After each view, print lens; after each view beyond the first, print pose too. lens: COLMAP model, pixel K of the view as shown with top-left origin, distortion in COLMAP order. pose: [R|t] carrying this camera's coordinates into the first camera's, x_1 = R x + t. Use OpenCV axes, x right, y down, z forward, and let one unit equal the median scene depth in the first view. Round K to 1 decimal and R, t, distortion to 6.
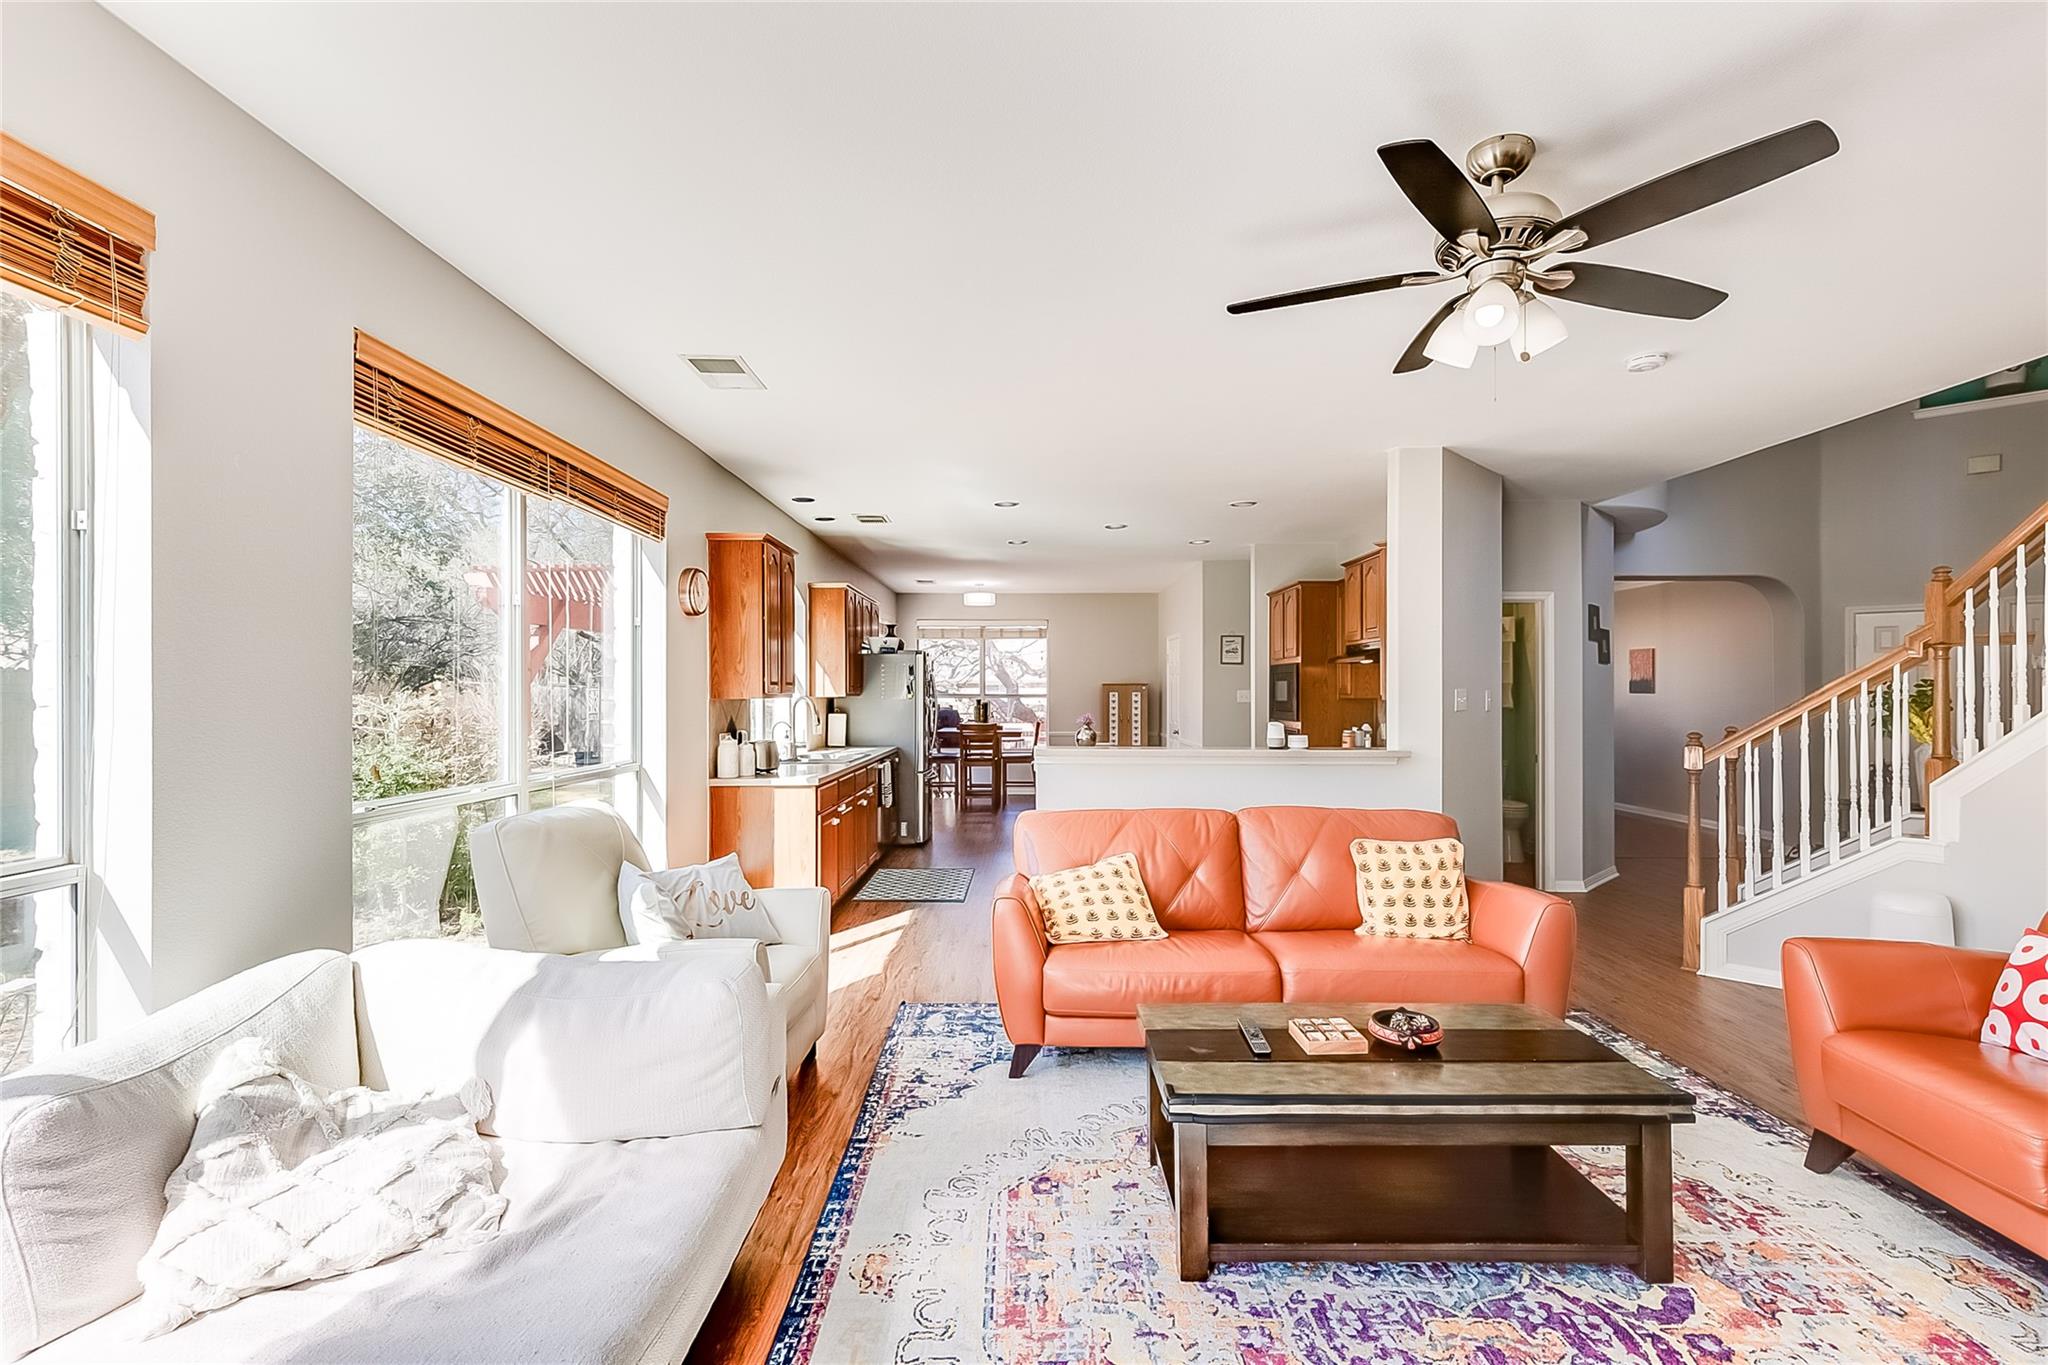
lens RADIAL K [[925.5, 0, 1034.4], [0, 925.5, 687.3], [0, 0, 1]] dist [0.001298, 0.000051]
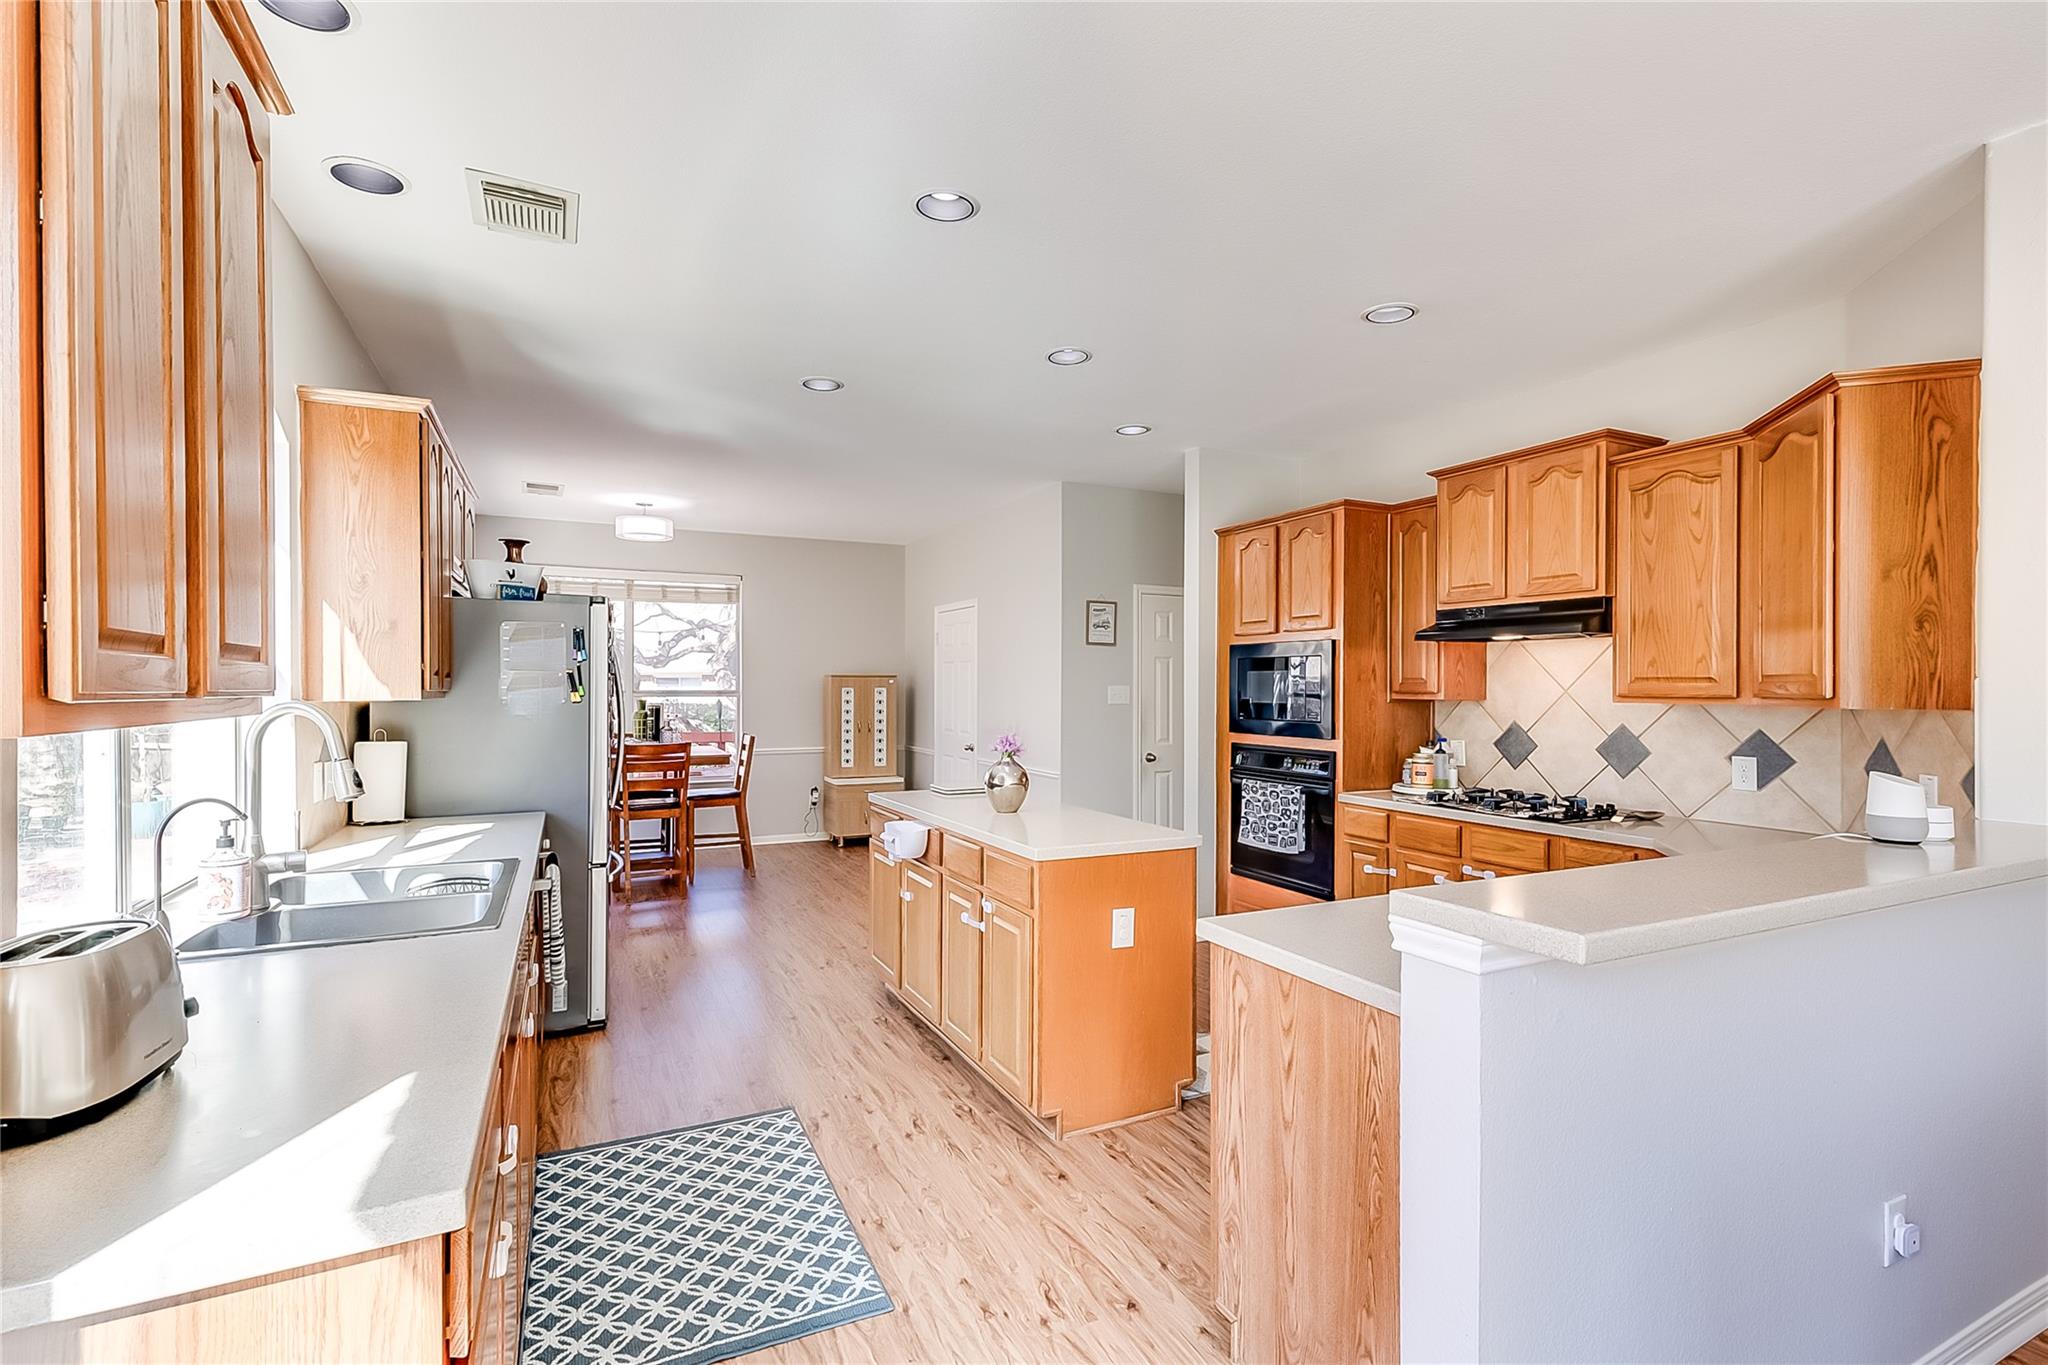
lens RADIAL K [[925.5, 0, 1034.4], [0, 925.5, 687.3], [0, 0, 1]] dist [0.001298, 0.000051]
pose [[0.893824, 0.000155, 0.448417, -0.101548], [-0.002648, 0.999984, 0.004933, 0.001462], [-0.448410, -0.005597, 0.893811, 0.373342]]
